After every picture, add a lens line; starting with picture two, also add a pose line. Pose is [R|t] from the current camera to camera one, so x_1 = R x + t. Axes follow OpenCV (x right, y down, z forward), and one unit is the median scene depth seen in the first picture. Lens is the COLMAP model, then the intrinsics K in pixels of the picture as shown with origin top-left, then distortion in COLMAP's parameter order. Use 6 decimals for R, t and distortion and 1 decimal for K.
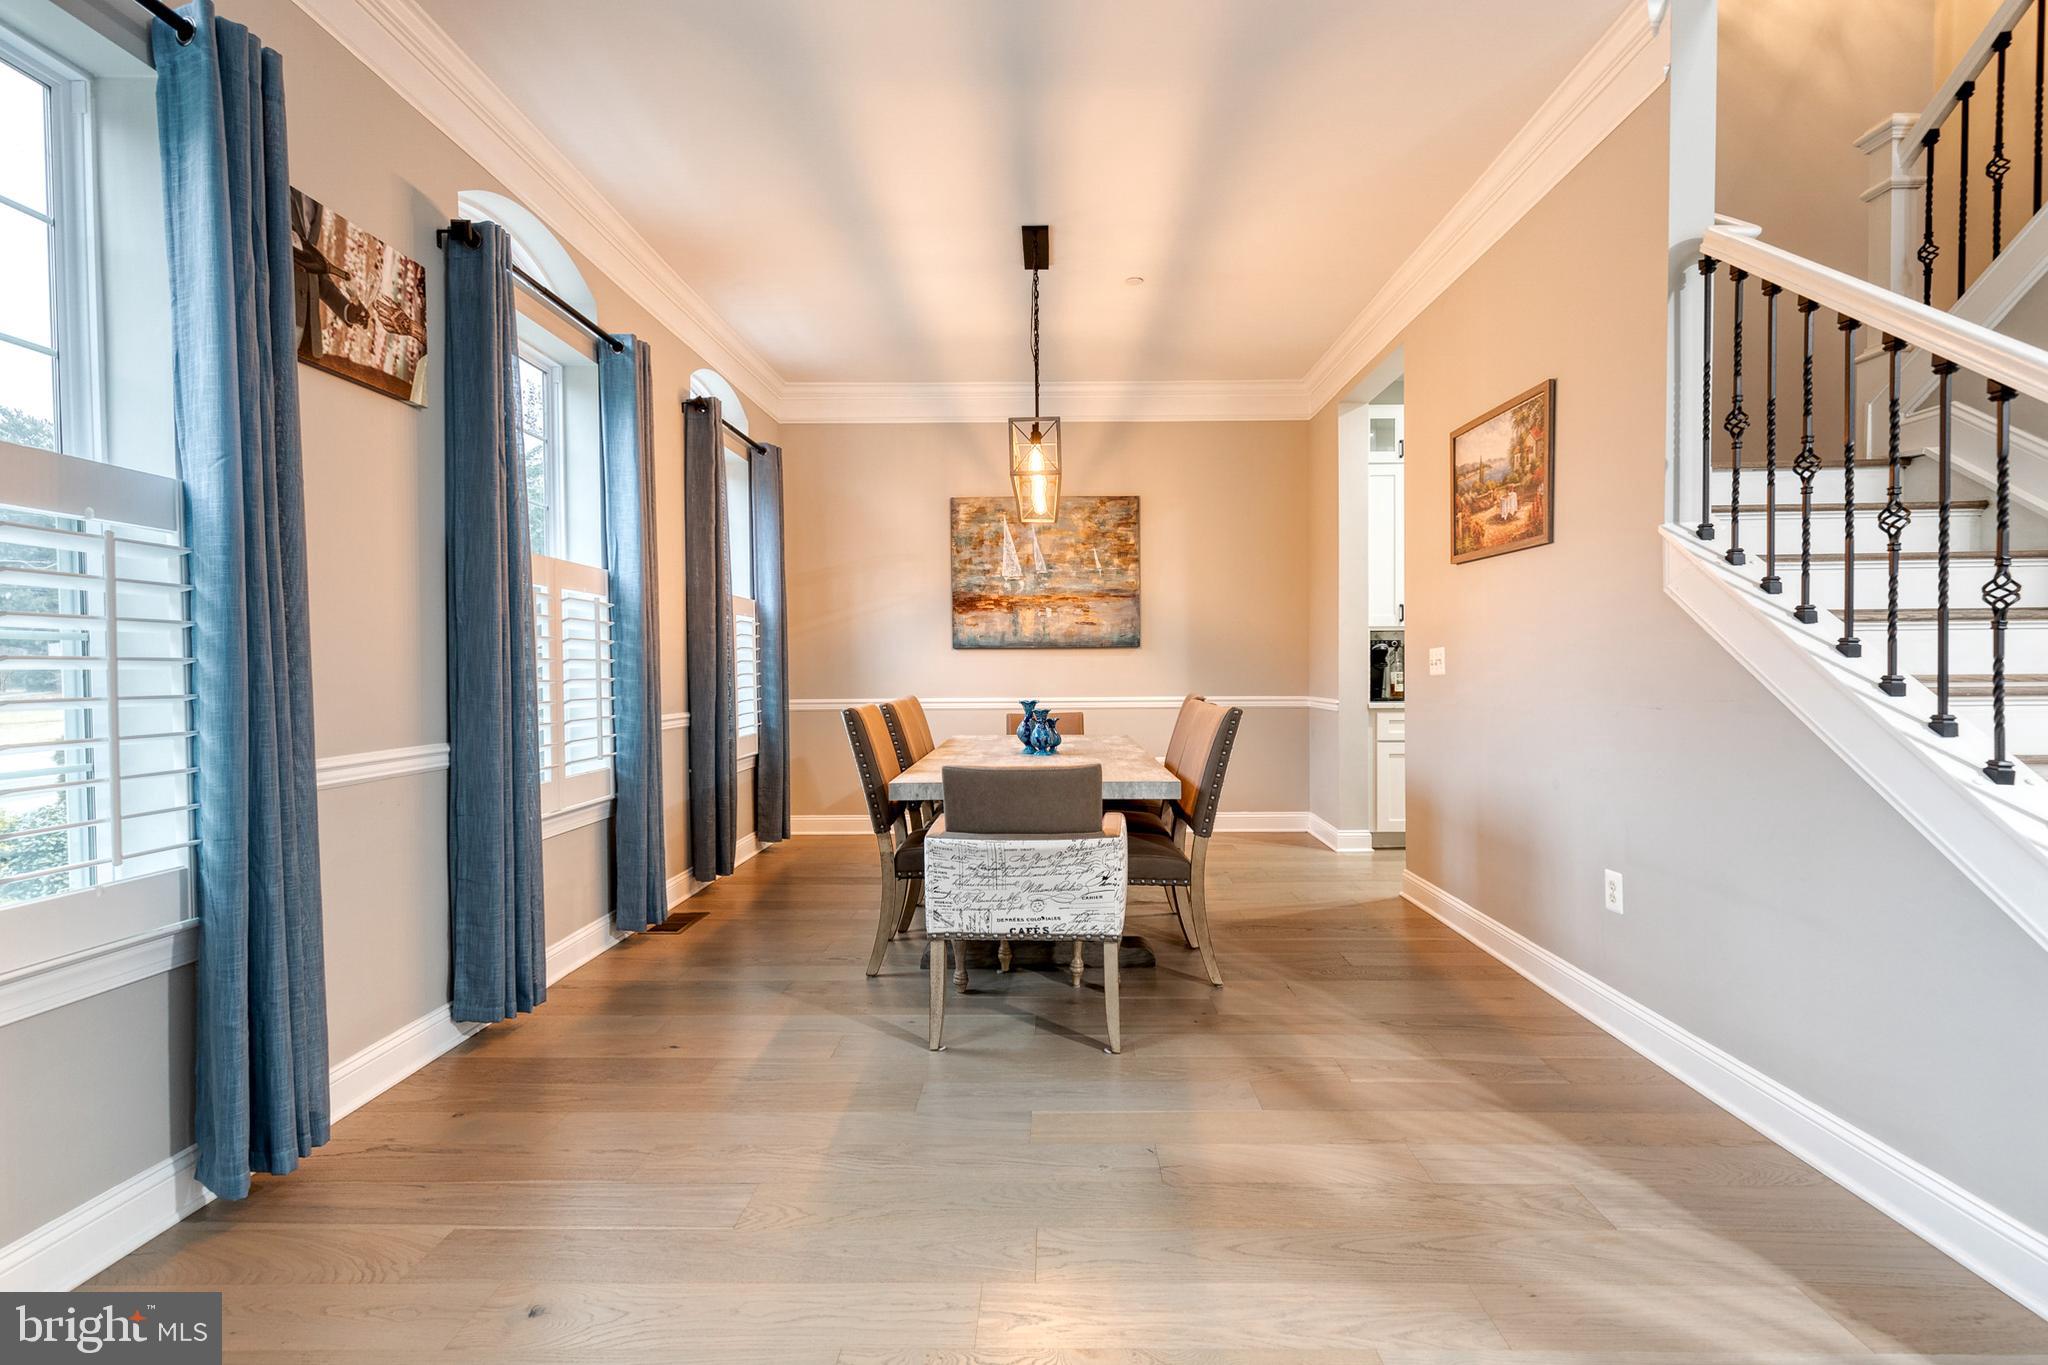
lens RADIAL K [[922.6, 0, 1040.9], [0, 922.6, 680.3], [0, 0, 1]] dist [0.009778, -0.000315]
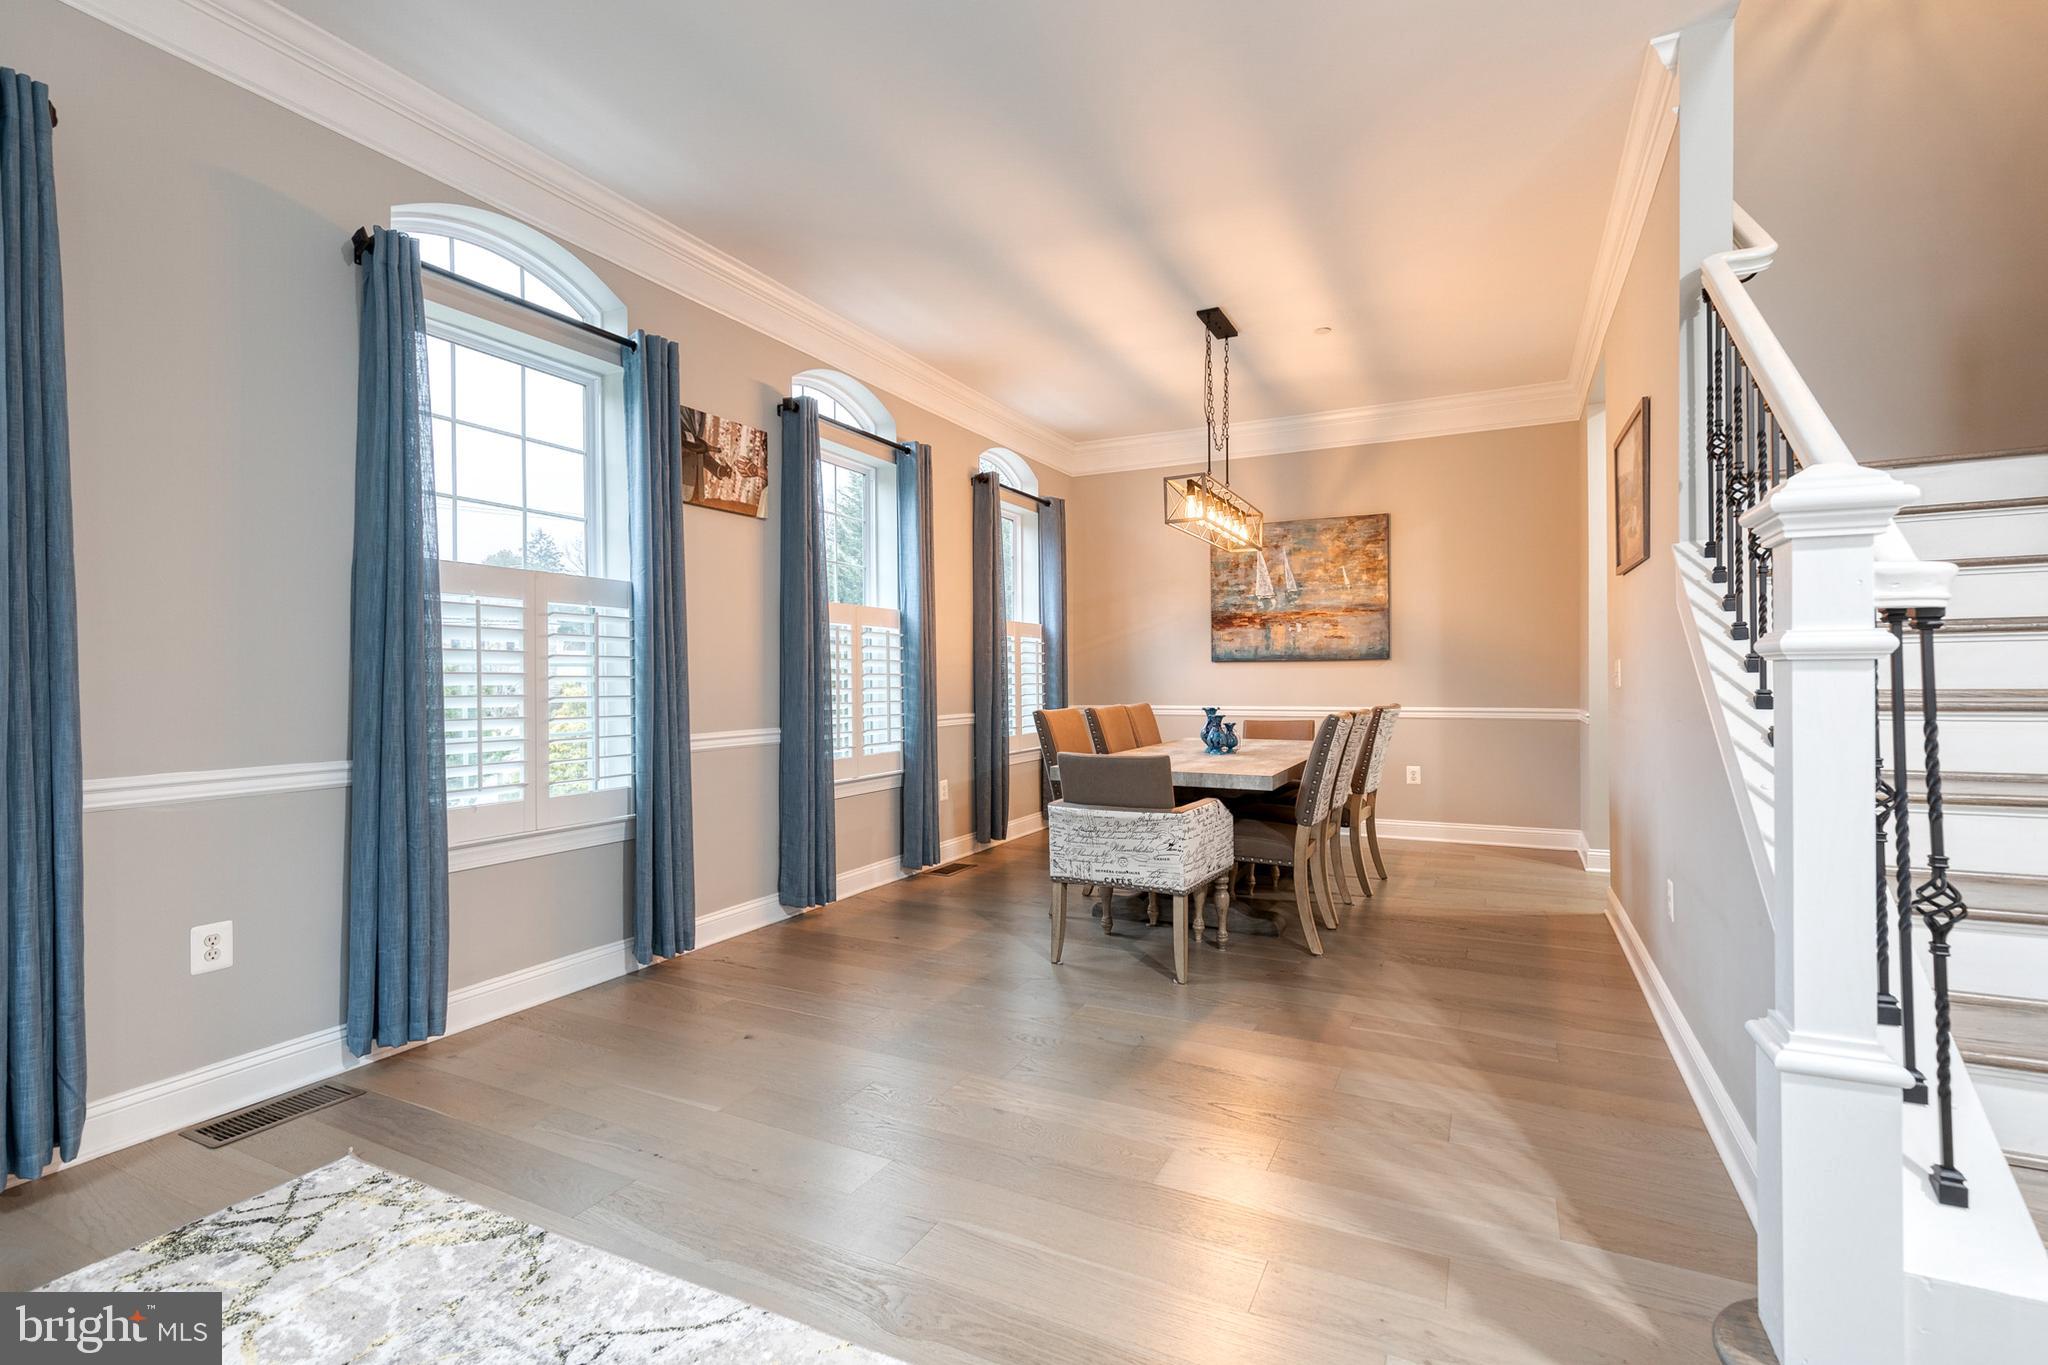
lens RADIAL K [[922.6, 0, 1040.9], [0, 922.6, 680.3], [0, 0, 1]] dist [0.009778, -0.000315]
pose [[0.901003, 0.000957, -0.433811, 0.433929], [-0.005013, 0.999954, -0.008206, -0.002725], [0.433783, 0.009568, 0.900966, -0.221650]]
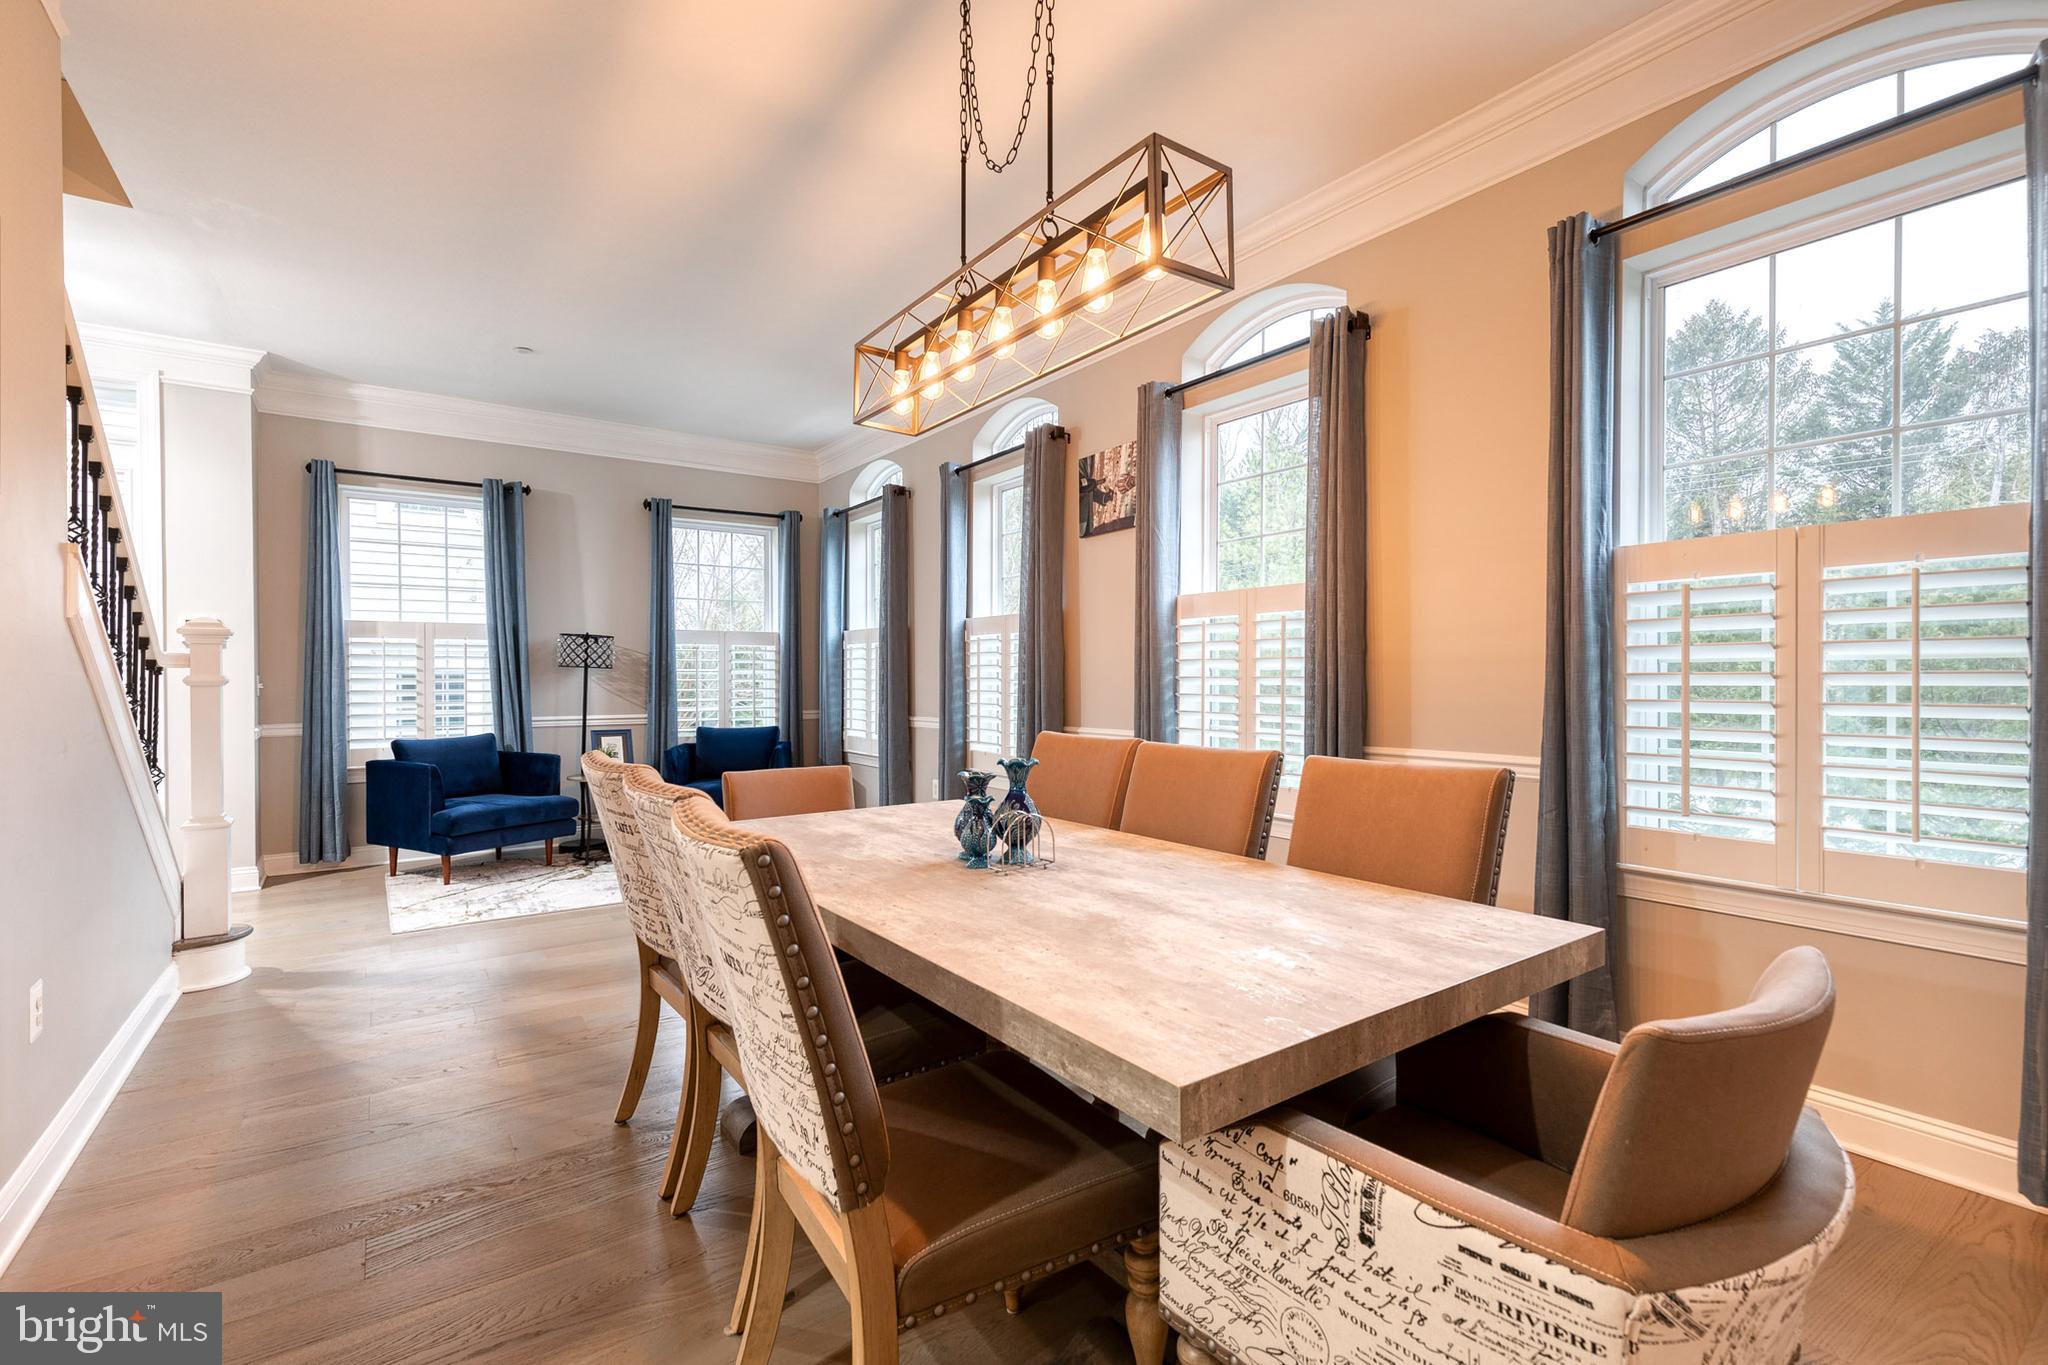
lens RADIAL K [[931.3, 0, 1024.0], [0, 931.3, 682.5], [0, 0, 1]] dist [0.016508, 0.000061]
pose [[-0.817693, 0.010095, -0.575566, 0.409499], [0.001909, 0.999888, 0.014826, -0.041973], [0.575652, 0.011025, -0.817621, 2.070920]]
